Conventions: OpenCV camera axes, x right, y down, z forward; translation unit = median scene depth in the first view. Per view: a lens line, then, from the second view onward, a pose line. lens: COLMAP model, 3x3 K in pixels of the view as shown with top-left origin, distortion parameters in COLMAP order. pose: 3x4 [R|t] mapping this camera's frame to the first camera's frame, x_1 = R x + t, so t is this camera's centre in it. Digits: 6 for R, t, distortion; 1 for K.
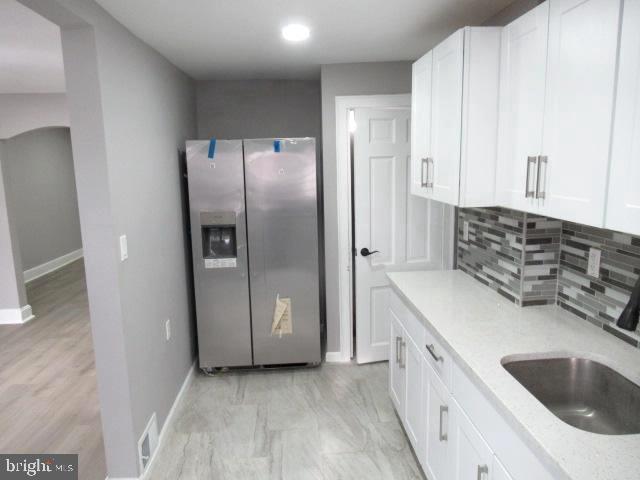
lens RADIAL K [[476.1, 0, 320.4], [0, 476.1, 240.8], [0, 0, 1]] dist [0.002884, 0.000323]
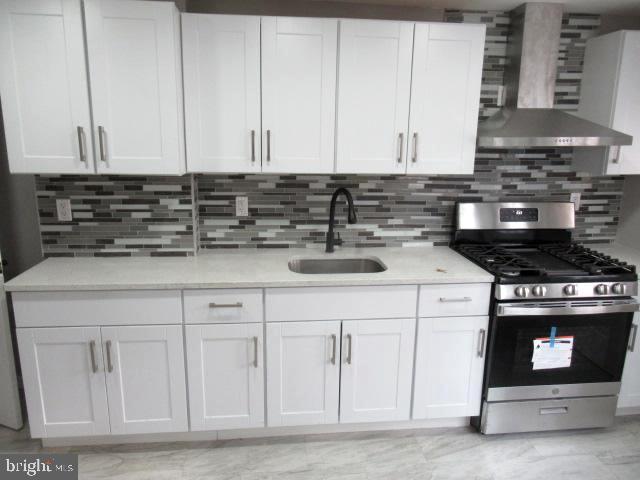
lens RADIAL K [[476.1, 0, 320.0], [0, 476.1, 240.5], [0, 0, 1]] dist [0.002884, 0.000323]
pose [[-0.032998, -0.194786, 0.980291, -0.781825], [0.150026, 0.968746, 0.197542, -0.093198], [-0.988131, 0.153588, -0.002743, 0.715762]]
